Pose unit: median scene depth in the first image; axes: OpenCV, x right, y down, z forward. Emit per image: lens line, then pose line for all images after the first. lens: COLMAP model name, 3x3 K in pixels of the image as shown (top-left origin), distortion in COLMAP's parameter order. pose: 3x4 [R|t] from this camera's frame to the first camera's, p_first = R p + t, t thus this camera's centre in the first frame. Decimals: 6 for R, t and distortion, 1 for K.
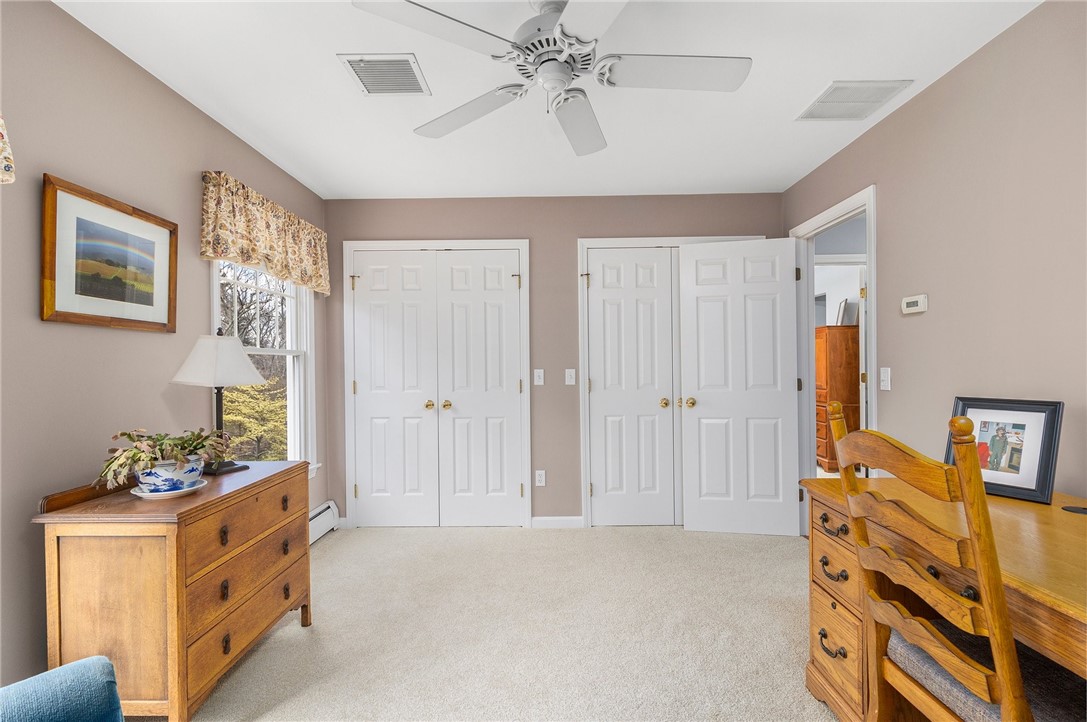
lens RADIAL K [[502.2, 0, 543.5], [0, 502.2, 361.0], [0, 0, 1]] dist [0.000910, 0.000318]
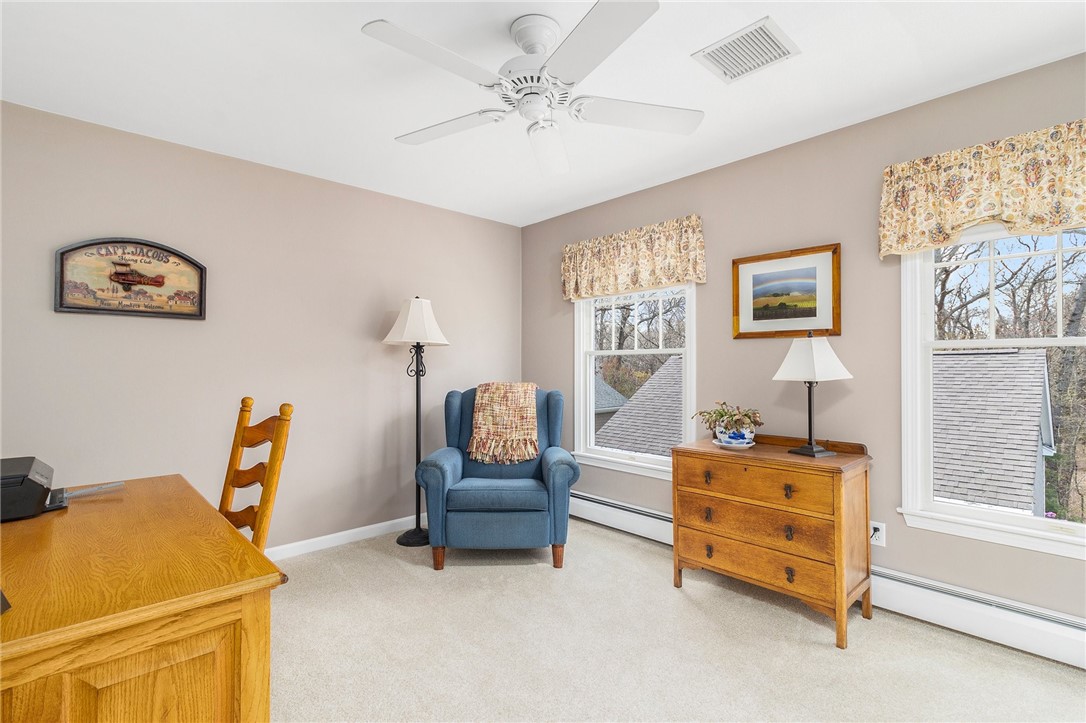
lens RADIAL K [[501.7, 0, 543.0], [0, 501.7, 361.5], [0, 0, 1]] dist [0.000910, 0.000318]
pose [[-0.725363, 0.012822, -0.688247, 0.691534], [0.015402, 0.999879, 0.002394, -0.009738], [0.688194, -0.008864, -0.725473, 1.613754]]
